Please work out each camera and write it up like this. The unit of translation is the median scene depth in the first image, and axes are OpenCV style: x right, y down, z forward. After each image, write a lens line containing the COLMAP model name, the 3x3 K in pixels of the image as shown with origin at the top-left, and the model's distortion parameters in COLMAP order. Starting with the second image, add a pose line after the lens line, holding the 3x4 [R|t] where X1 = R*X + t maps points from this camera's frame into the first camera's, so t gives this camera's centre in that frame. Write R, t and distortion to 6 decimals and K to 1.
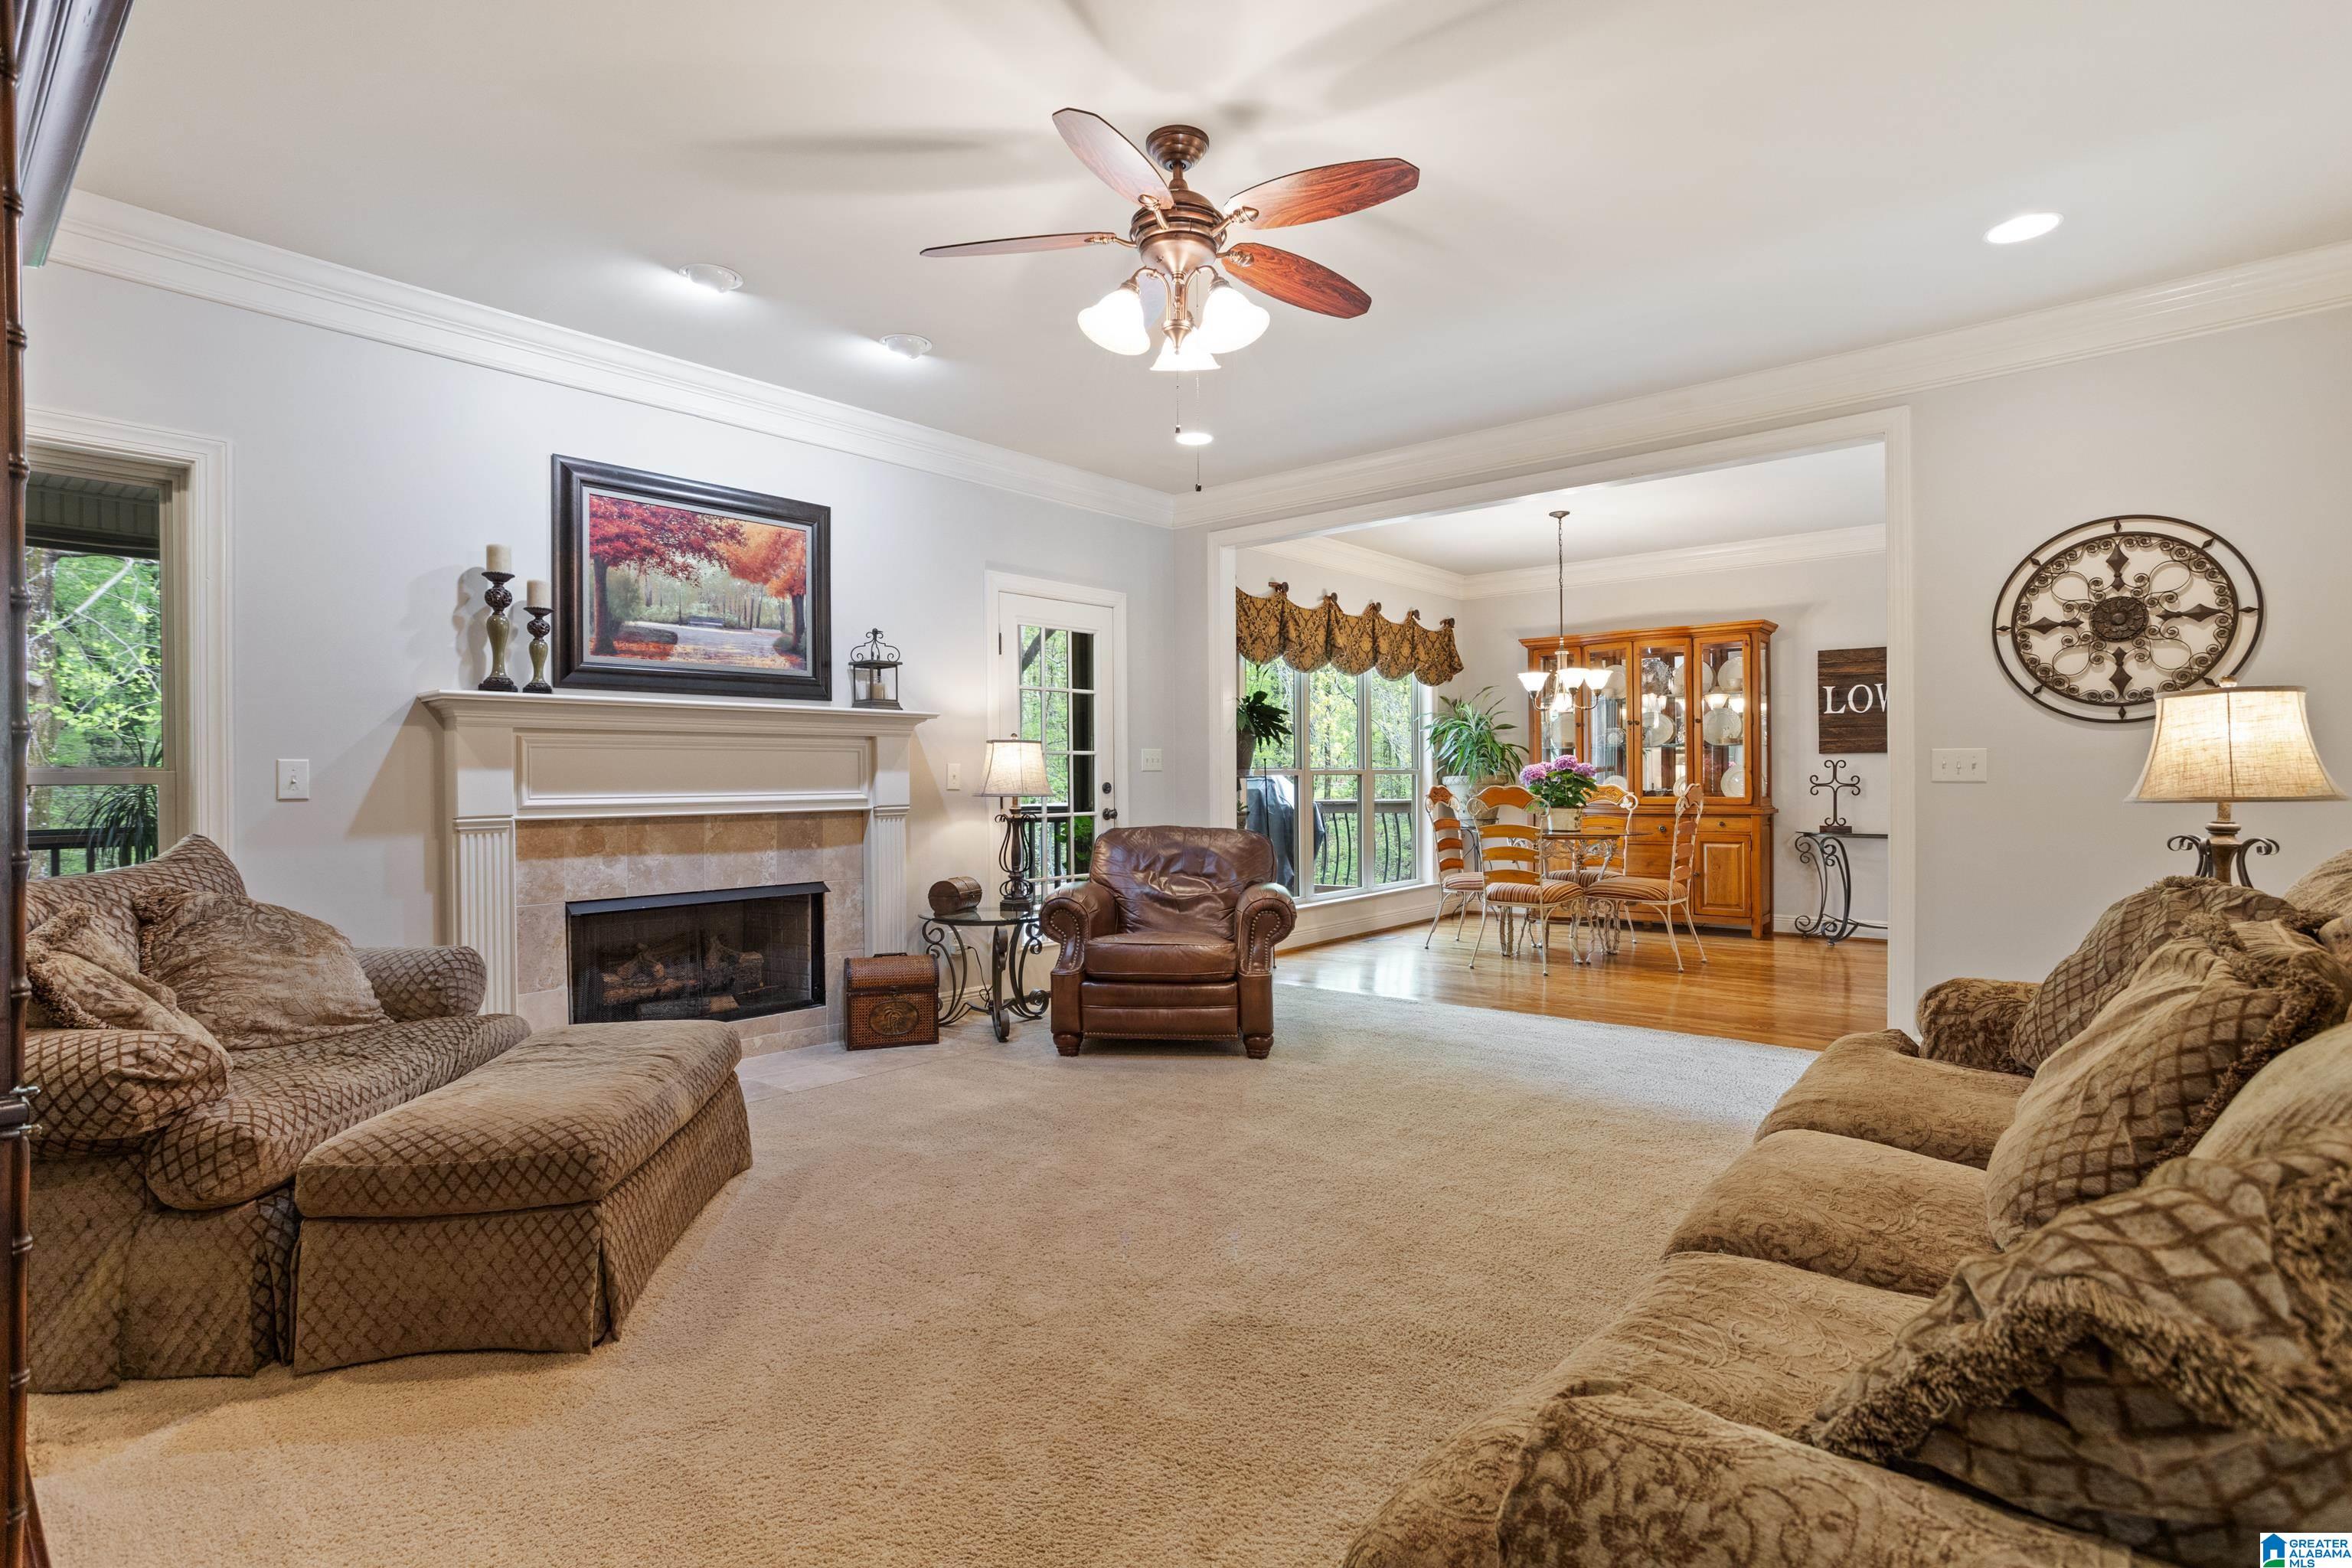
lens RADIAL K [[1129.3, 0, 1174.9], [0, 1129.3, 785.2], [0, 0, 1]] dist [0.005779, 0.001682]
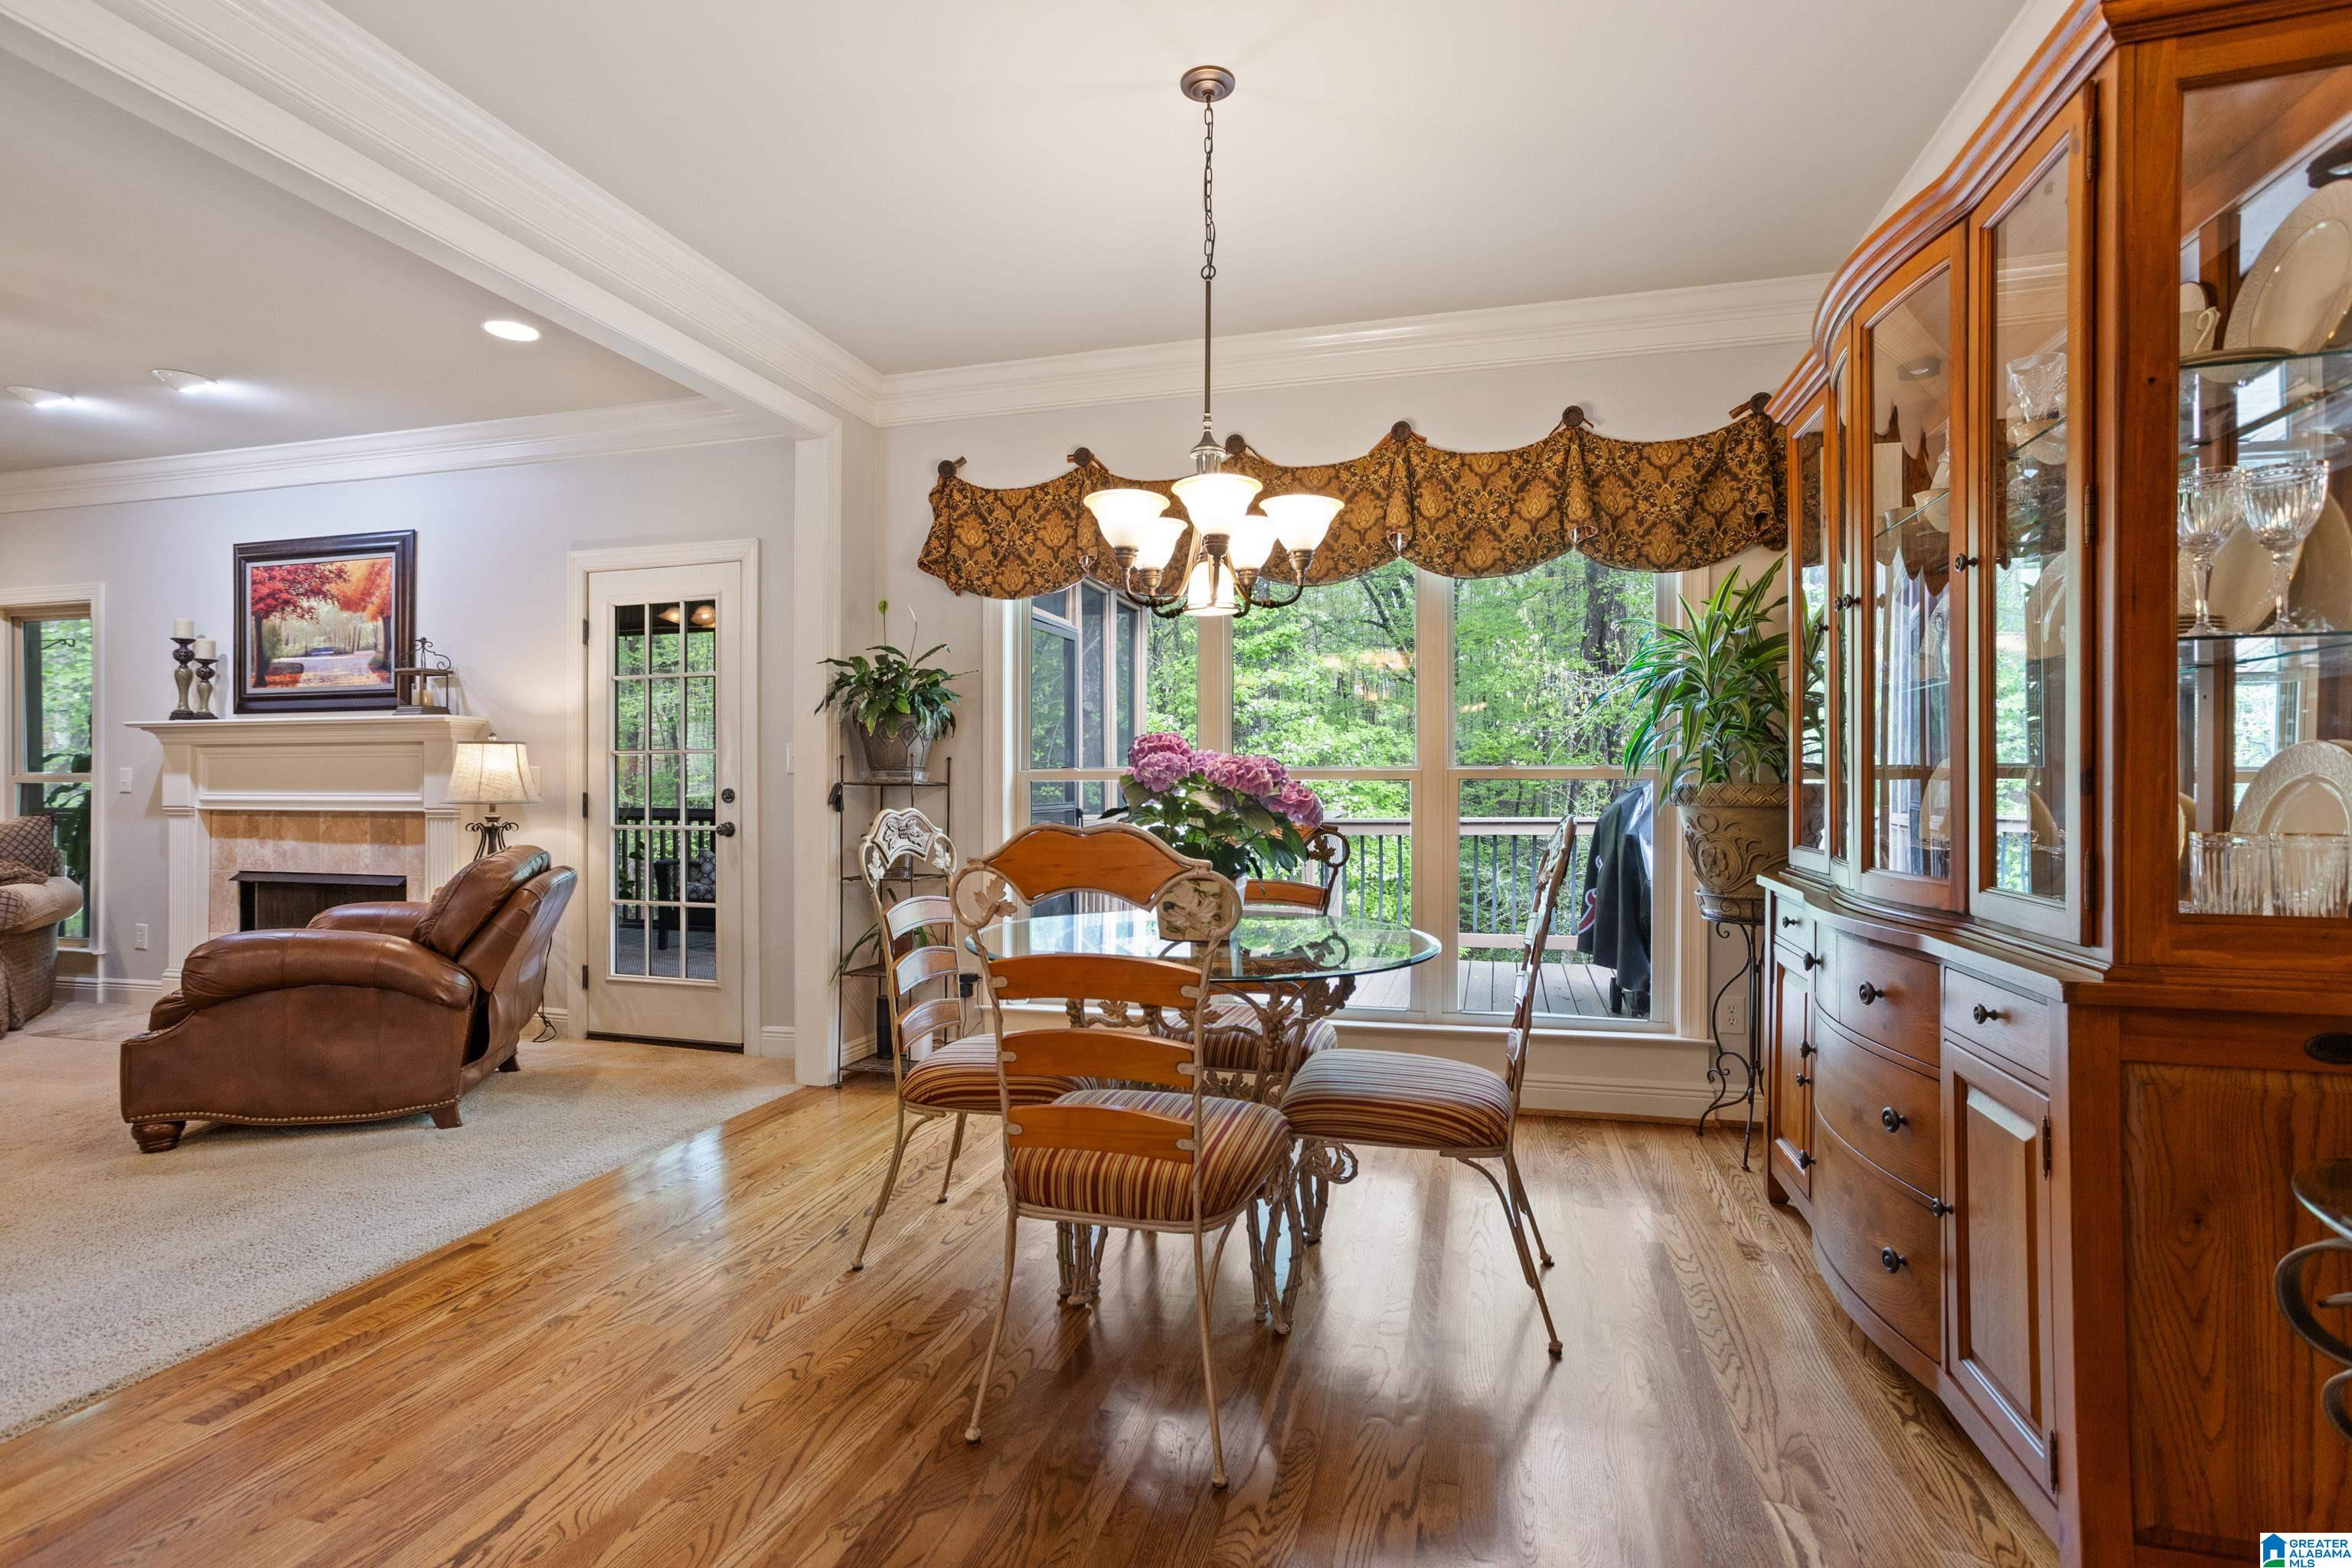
lens RADIAL K [[1129.3, 0, 1170.1], [0, 1129.3, 777.0], [0, 0, 1]] dist [0.005779, 0.001682]
pose [[0.426684, 0.014761, -0.904280, 1.073360], [-0.003825, 0.999887, 0.014517, -0.031097], [0.904392, -0.002735, 0.426693, 1.300806]]
